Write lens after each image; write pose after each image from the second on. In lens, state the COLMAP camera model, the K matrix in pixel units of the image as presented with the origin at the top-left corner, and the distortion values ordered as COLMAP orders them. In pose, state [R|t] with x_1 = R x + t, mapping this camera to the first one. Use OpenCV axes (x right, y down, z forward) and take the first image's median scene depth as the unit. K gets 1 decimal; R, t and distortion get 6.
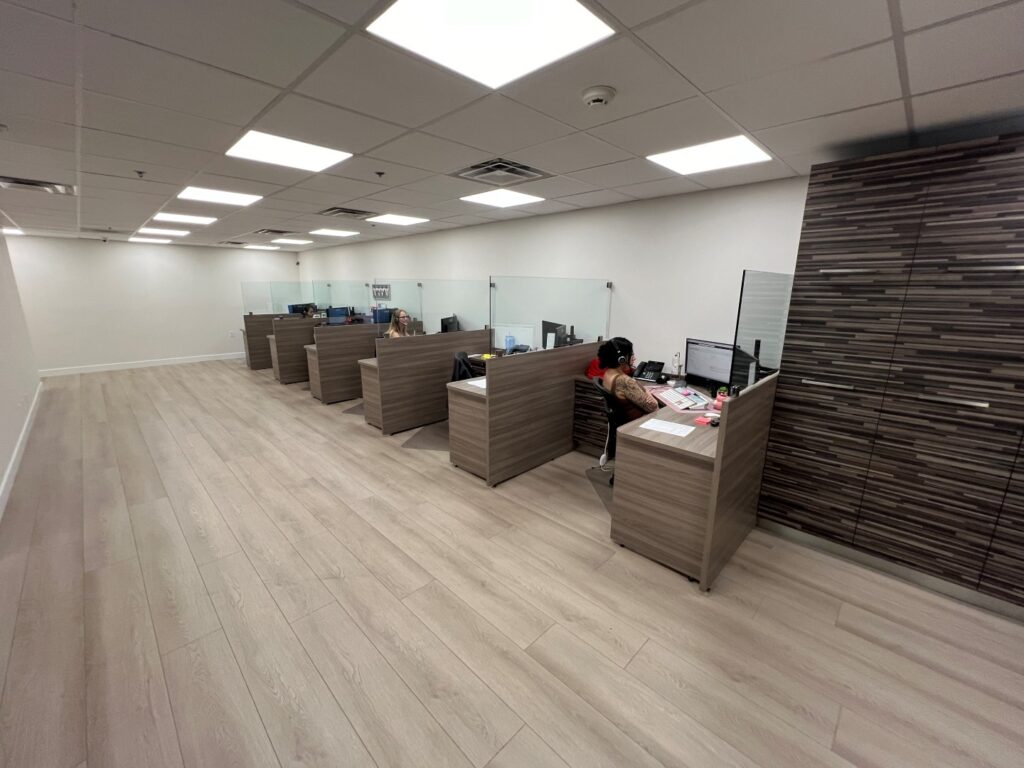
lens RADIAL K [[417.3, 0, 509.1], [0, 417.3, 383.9], [0, 0, 1]] dist [0.001916, 0.000239]
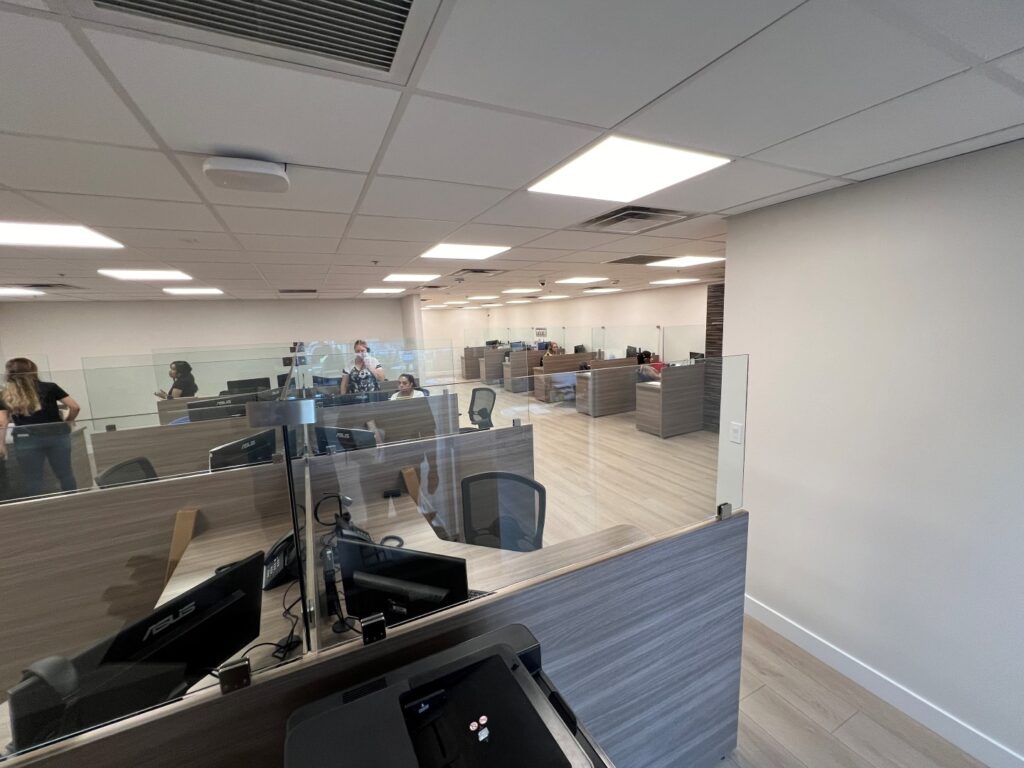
lens RADIAL K [[417.3, 0, 511.1], [0, 417.3, 382.0], [0, 0, 1]] dist [0.001916, 0.000239]
pose [[0.945340, 0.003686, -0.326065, 0.181261], [-0.029823, 0.996723, -0.075196, 0.155690], [0.324720, 0.080811, 0.942352, -0.860726]]
